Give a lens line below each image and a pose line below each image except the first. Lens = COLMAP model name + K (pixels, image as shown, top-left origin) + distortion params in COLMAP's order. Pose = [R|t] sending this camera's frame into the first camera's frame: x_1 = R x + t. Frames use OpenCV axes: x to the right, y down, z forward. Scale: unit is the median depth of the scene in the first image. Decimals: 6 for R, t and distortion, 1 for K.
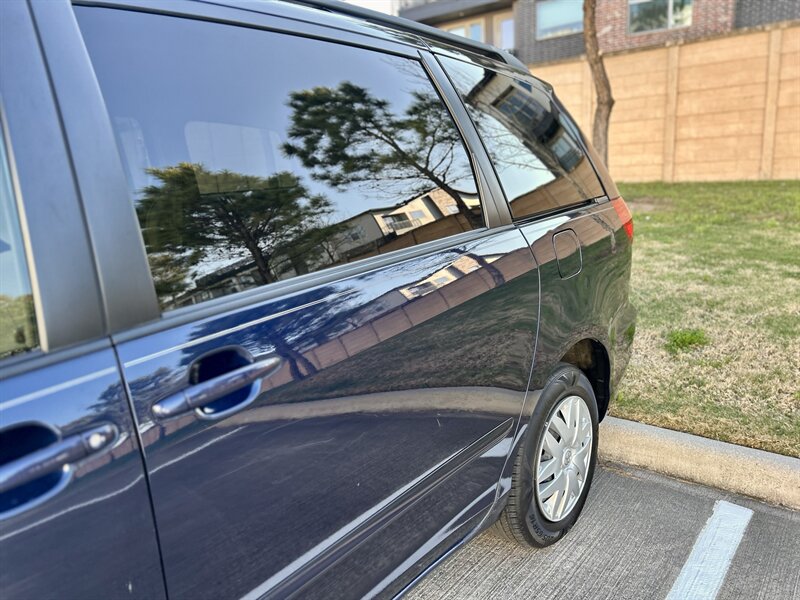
lens RADIAL K [[602.6, 0, 392.5], [0, 602.6, 305.8], [0, 0, 1]] dist [0.054696, -0.063405]
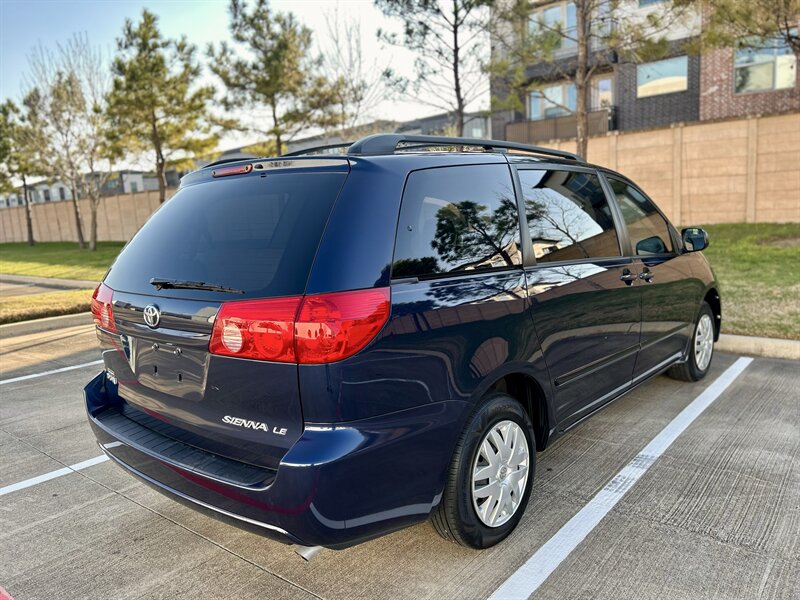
lens RADIAL K [[602.6, 0, 399.8], [0, 602.6, 299.9], [0, 0, 1]] dist [0.054696, -0.063405]
pose [[0.999978, 0.002000, -0.006253, -0.388163], [-0.002511, 0.996559, -0.082848, 0.041742], [0.006066, 0.082862, 0.996543, -0.145728]]
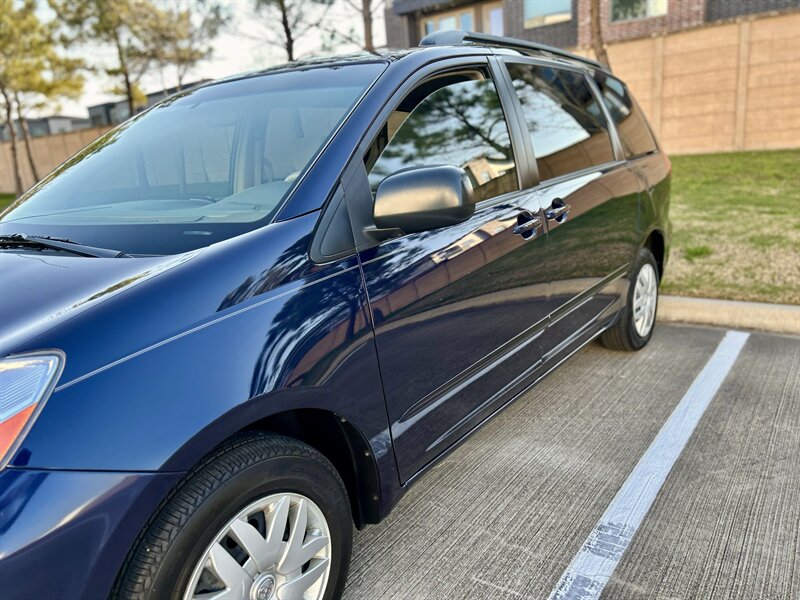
lens RADIAL K [[602.6, 0, 399.7], [0, 602.6, 307.6], [0, 0, 1]] dist [0.054696, -0.063405]
pose [[0.998269, -0.036204, 0.046357, -0.105244], [0.035120, 0.999095, 0.023980, 0.043861], [-0.047184, -0.022310, 0.998637, -0.148743]]
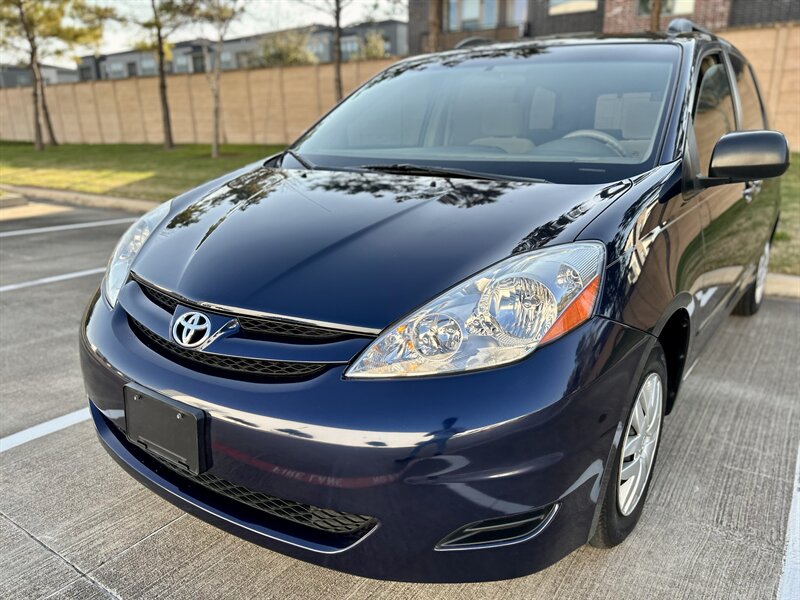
lens RADIAL K [[602.6, 0, 405.2], [0, 602.6, 310.0], [0, 0, 1]] dist [0.054696, -0.063405]
pose [[0.995427, 0.023903, 0.092486, -0.222229], [-0.029639, 0.997688, 0.061155, 0.061253], [-0.090810, -0.063617, 0.993834, -0.183563]]
